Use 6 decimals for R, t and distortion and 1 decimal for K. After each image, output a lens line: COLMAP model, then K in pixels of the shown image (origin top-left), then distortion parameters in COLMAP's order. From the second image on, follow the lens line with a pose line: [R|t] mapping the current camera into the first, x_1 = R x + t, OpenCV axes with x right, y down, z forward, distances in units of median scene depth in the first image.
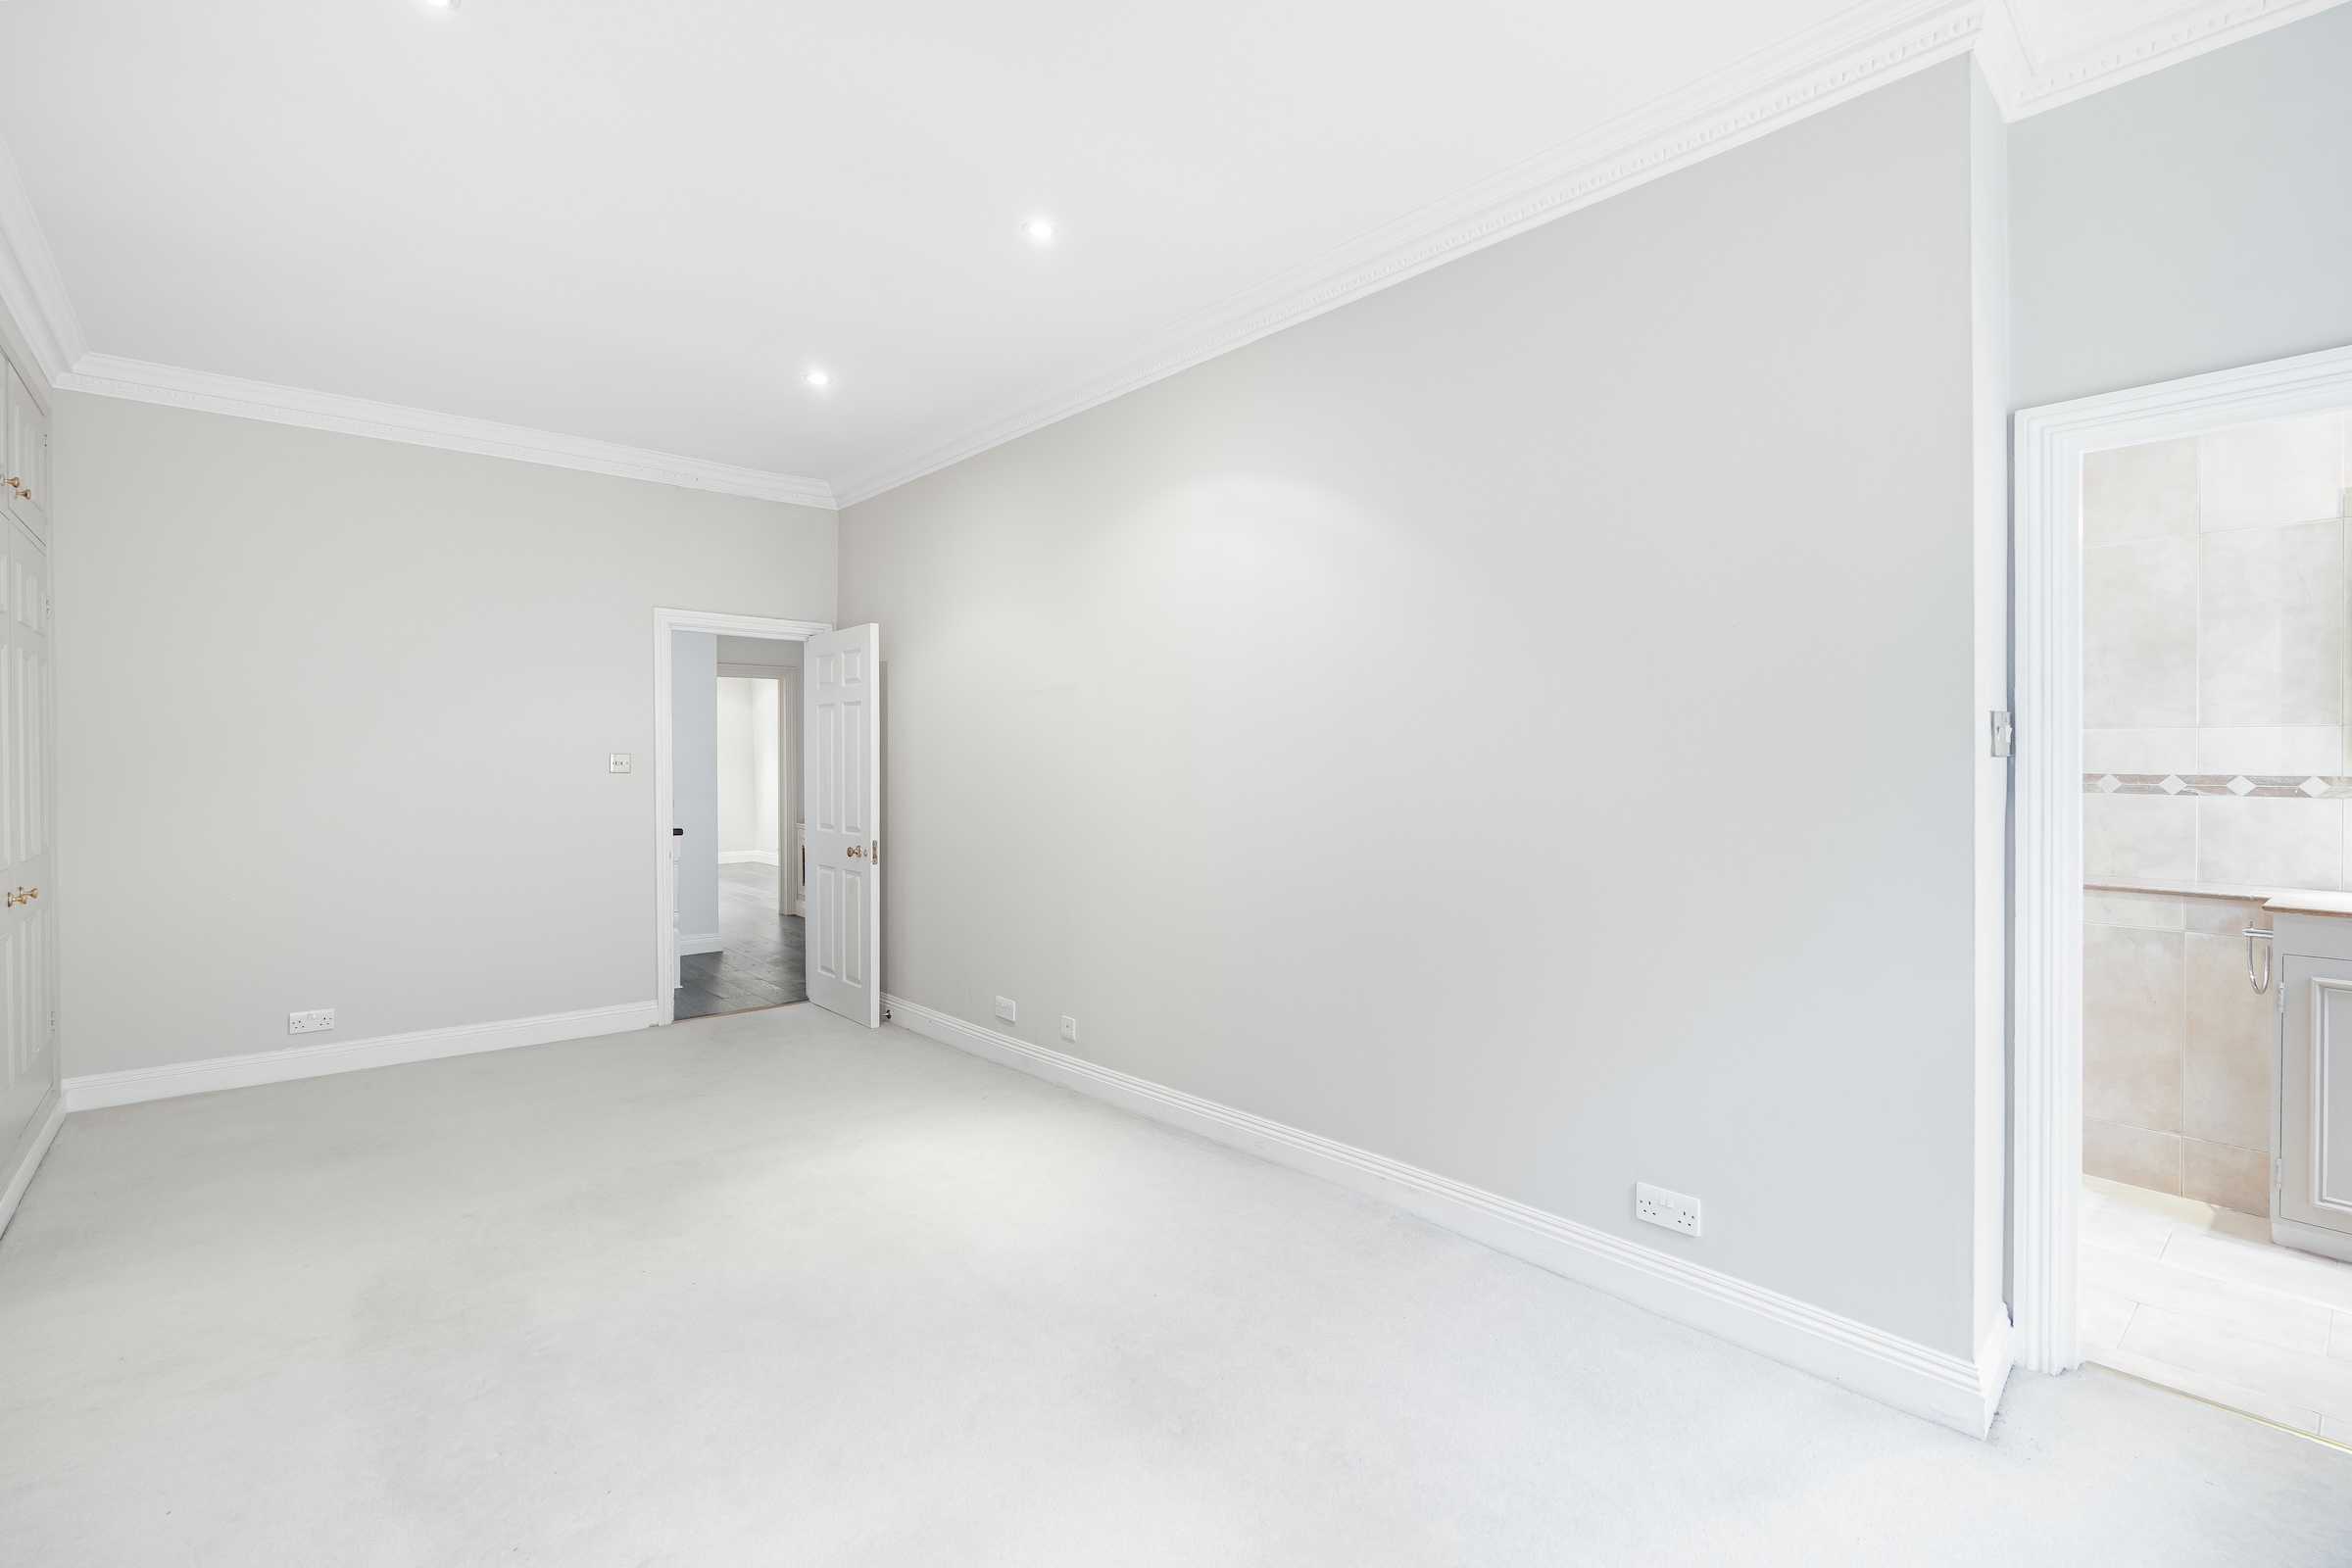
lens RADIAL K [[1088.8, 0, 1186.8], [0, 1088.8, 781.4], [0, 0, 1]] dist [-0.006073, 0.002049]
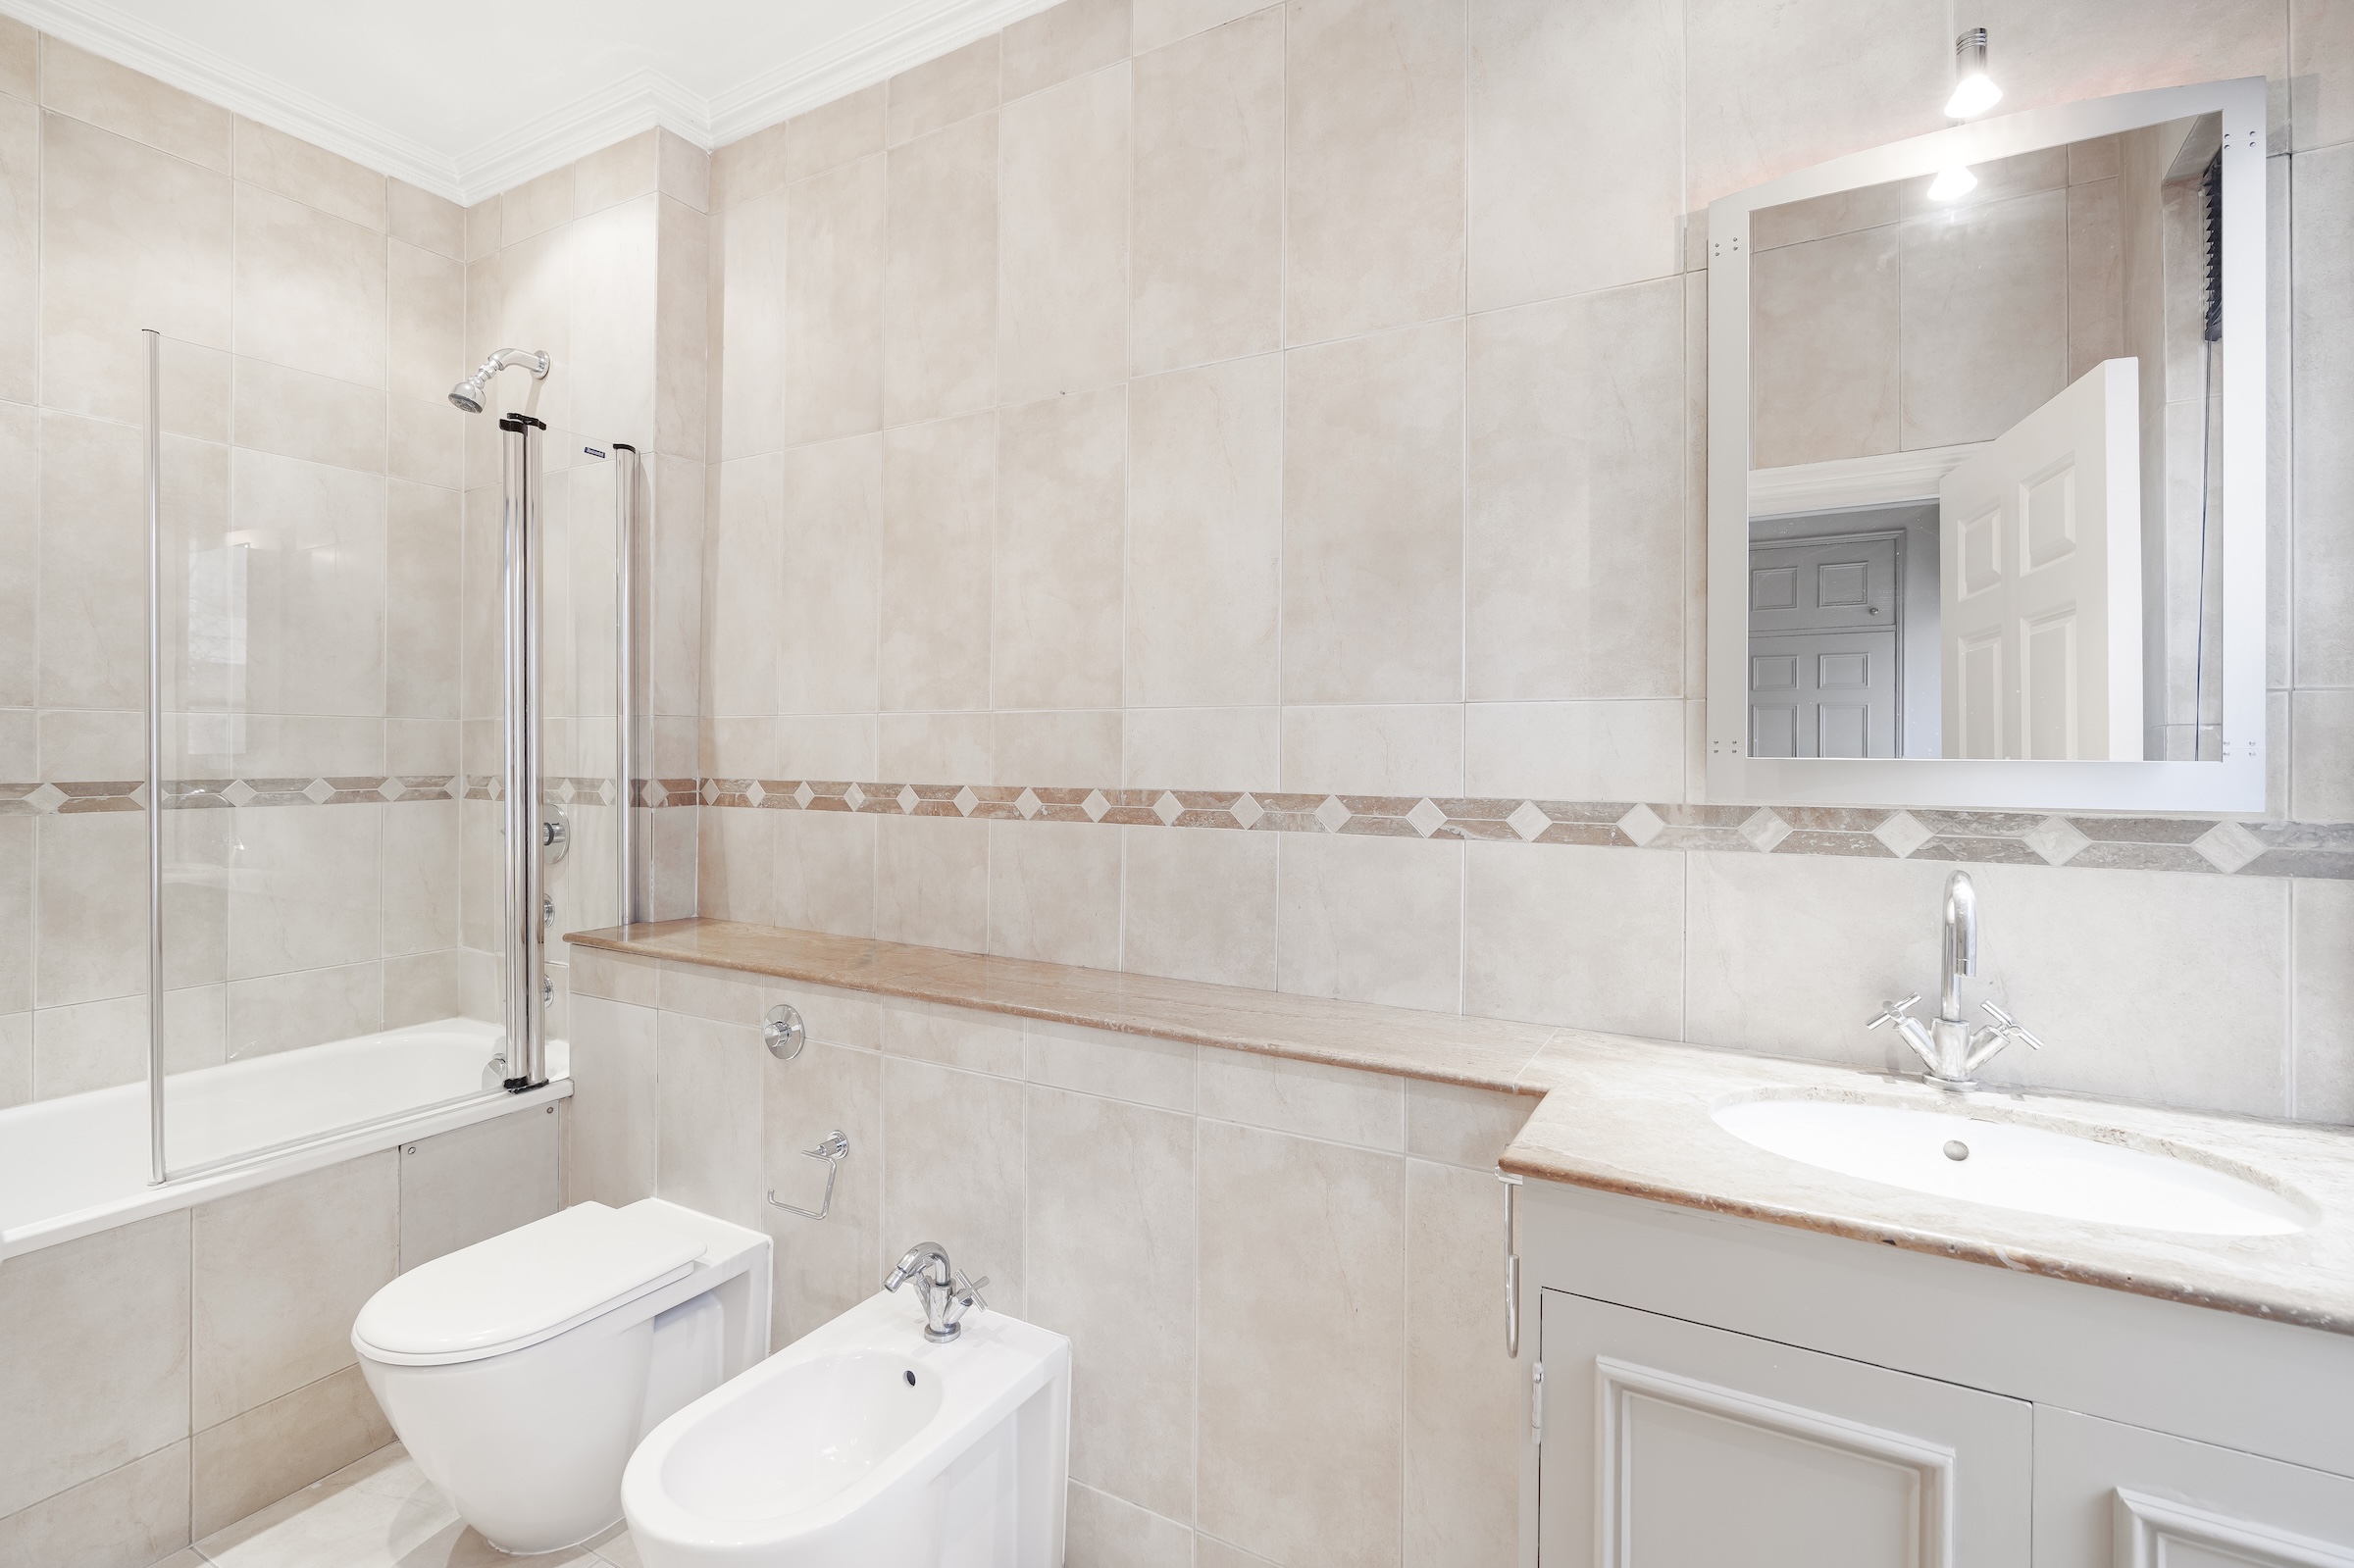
lens RADIAL K [[1089.6, 0, 1167.4], [0, 1089.6, 773.9], [0, 0, 1]] dist [-0.006073, 0.002049]
pose [[0.945058, 0.001543, 0.326900, 0.653716], [0.000454, 0.999982, -0.006032, -0.014442], [-0.326903, 0.005849, 0.945040, 0.584993]]
